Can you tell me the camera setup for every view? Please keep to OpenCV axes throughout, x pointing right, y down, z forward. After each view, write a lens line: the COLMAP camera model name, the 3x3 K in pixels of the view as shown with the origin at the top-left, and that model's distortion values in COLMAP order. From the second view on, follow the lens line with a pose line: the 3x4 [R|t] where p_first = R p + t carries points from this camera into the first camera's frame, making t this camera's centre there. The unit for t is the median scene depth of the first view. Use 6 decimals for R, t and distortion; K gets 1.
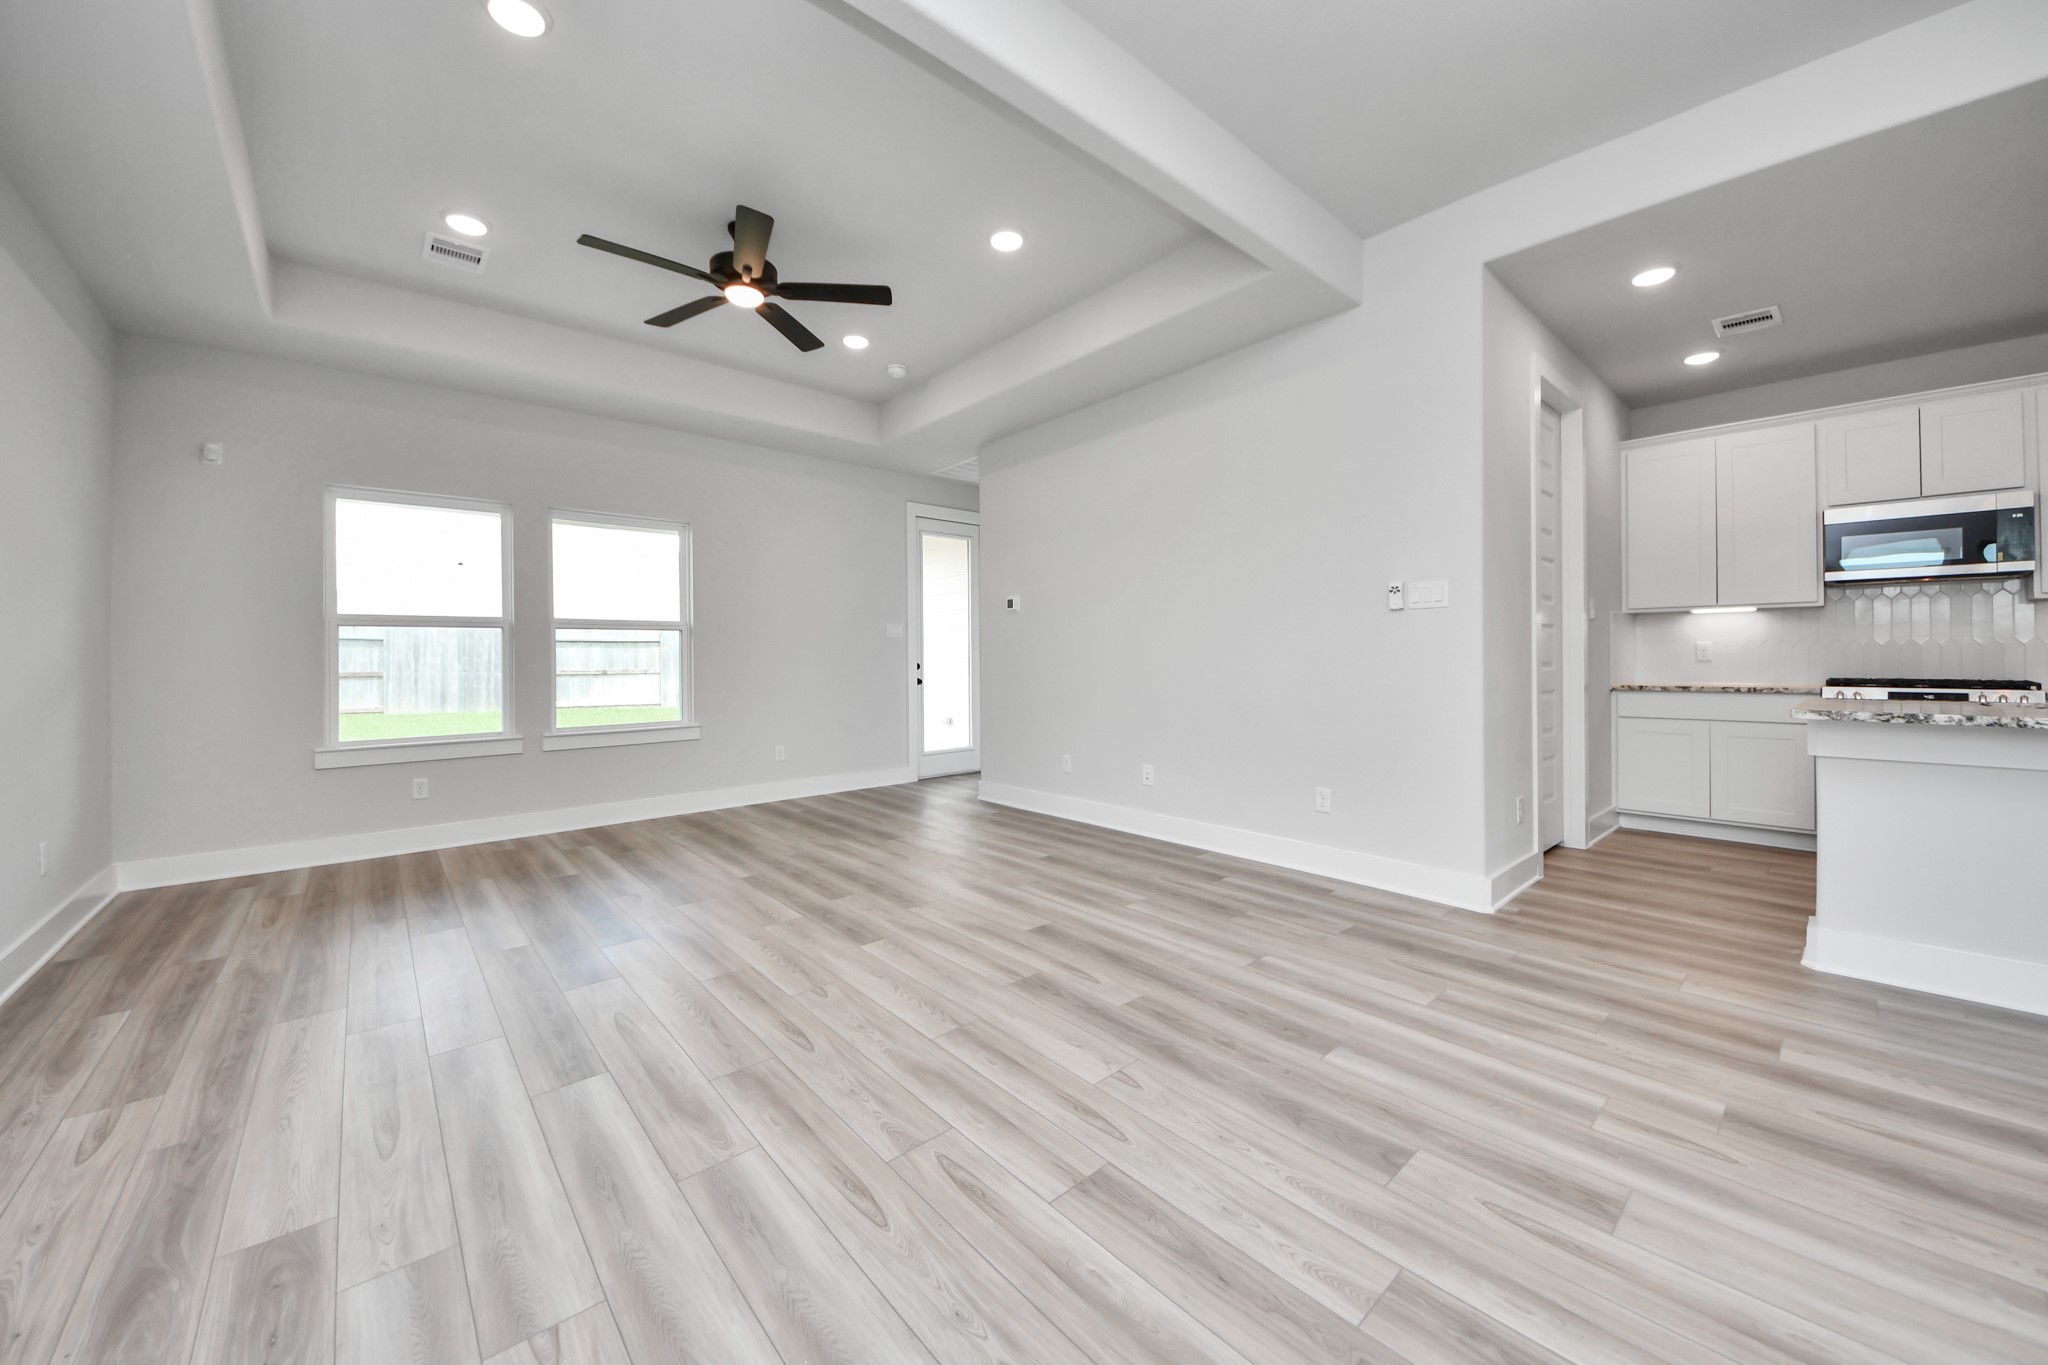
lens RADIAL K [[746.5, 0, 1006.2], [0, 746.5, 643.0], [0, 0, 1]] dist [0.006097, -0.007952]
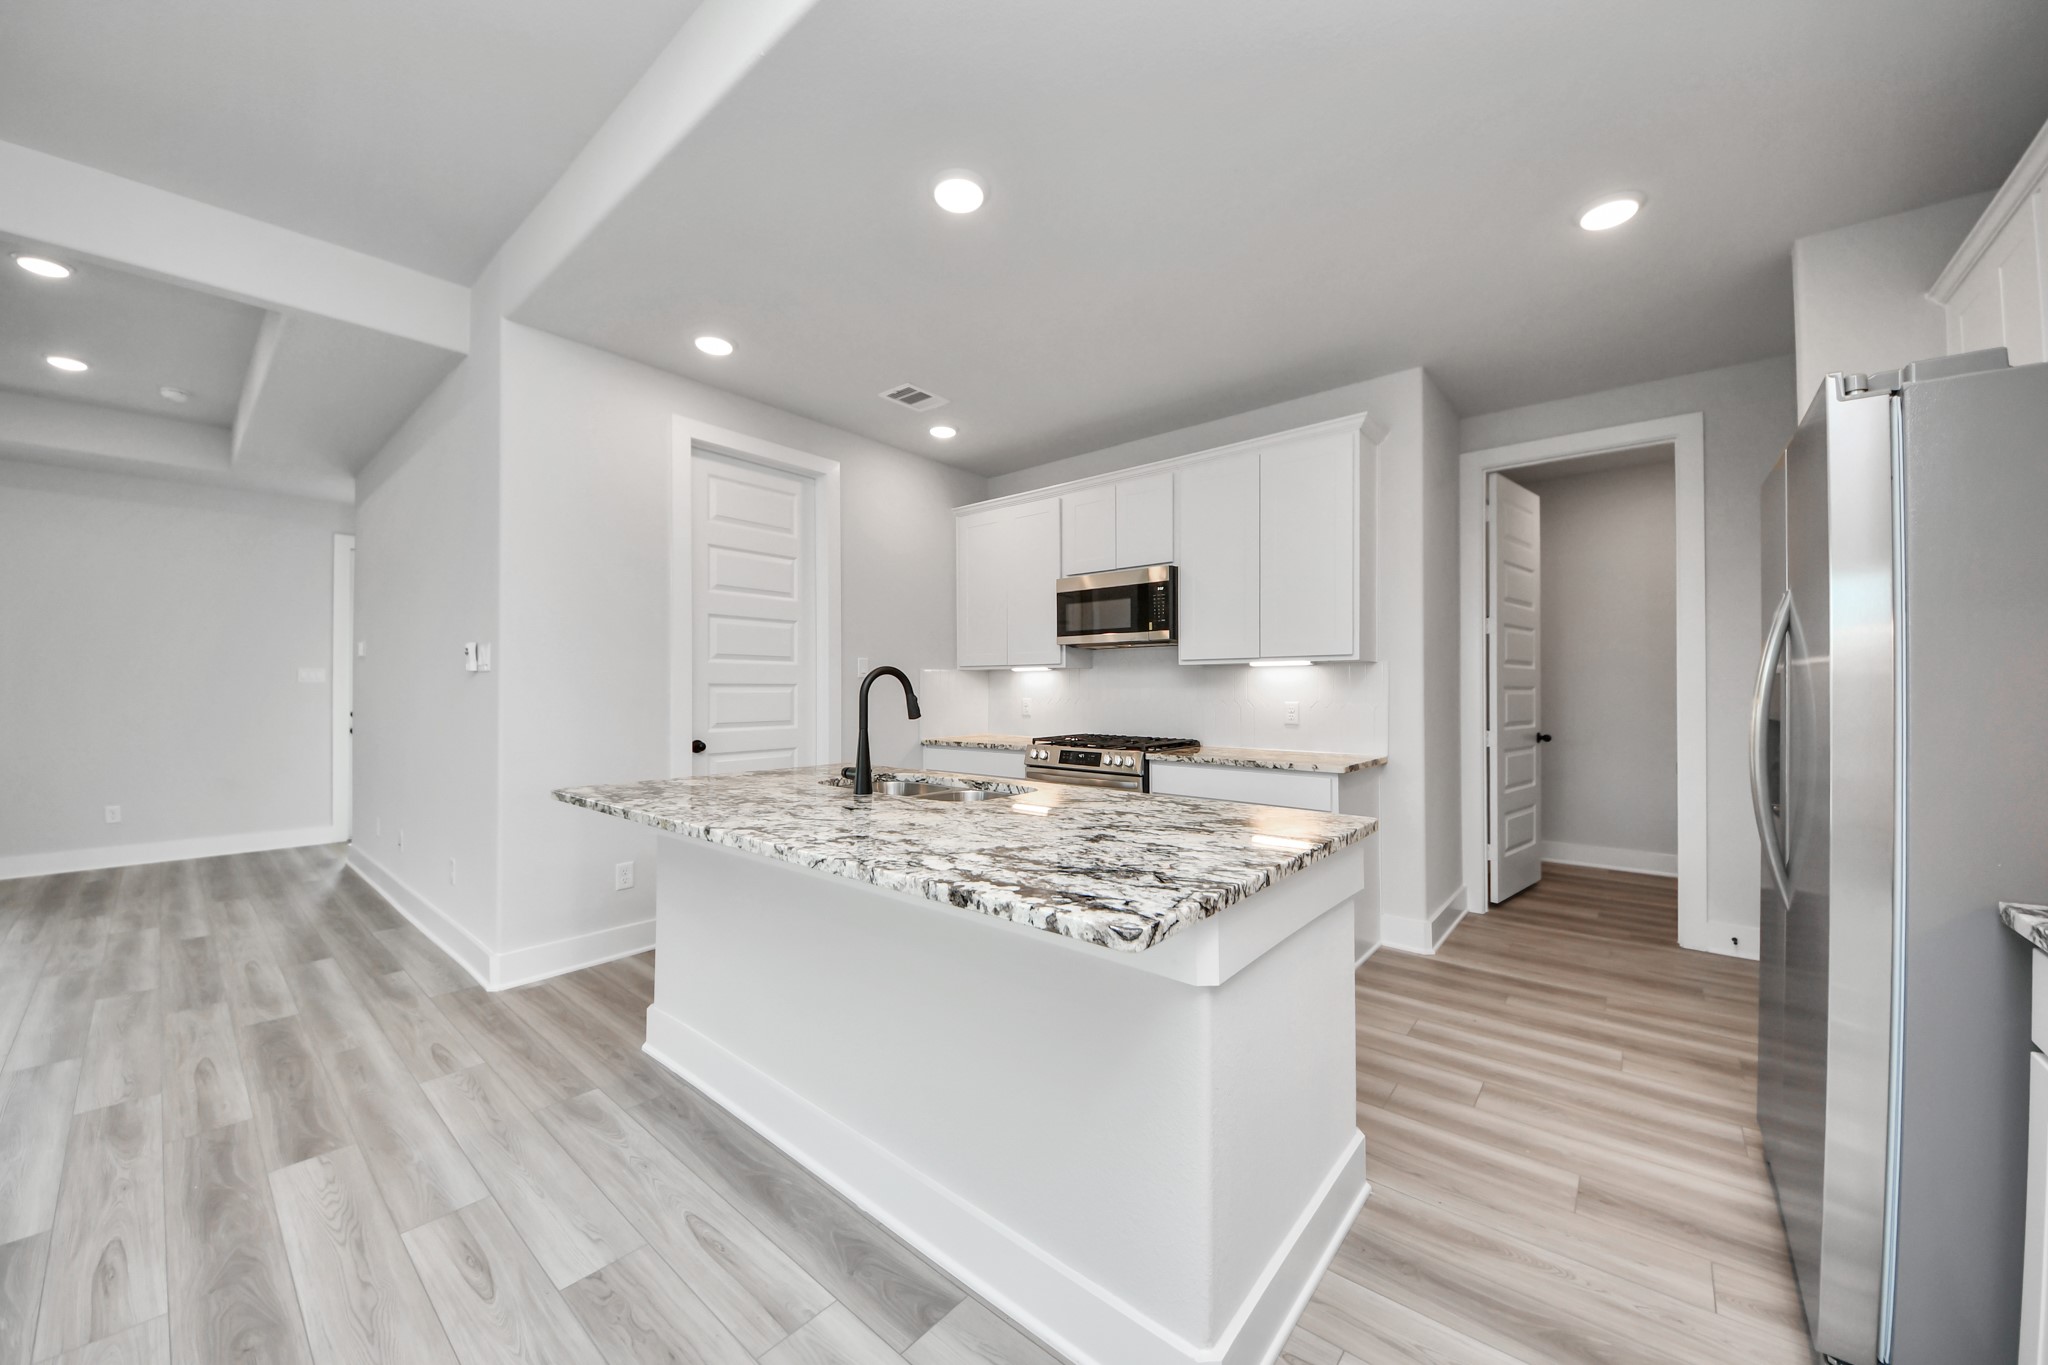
lens RADIAL K [[746.5, 0, 1015.2], [0, 746.5, 668.8], [0, 0, 1]] dist [0.006097, -0.007952]
pose [[0.986924, 0.008773, 0.160949, 0.922439], [-0.008522, 0.999961, -0.002252, -0.048551], [-0.160962, 0.000851, 0.986960, -0.053485]]
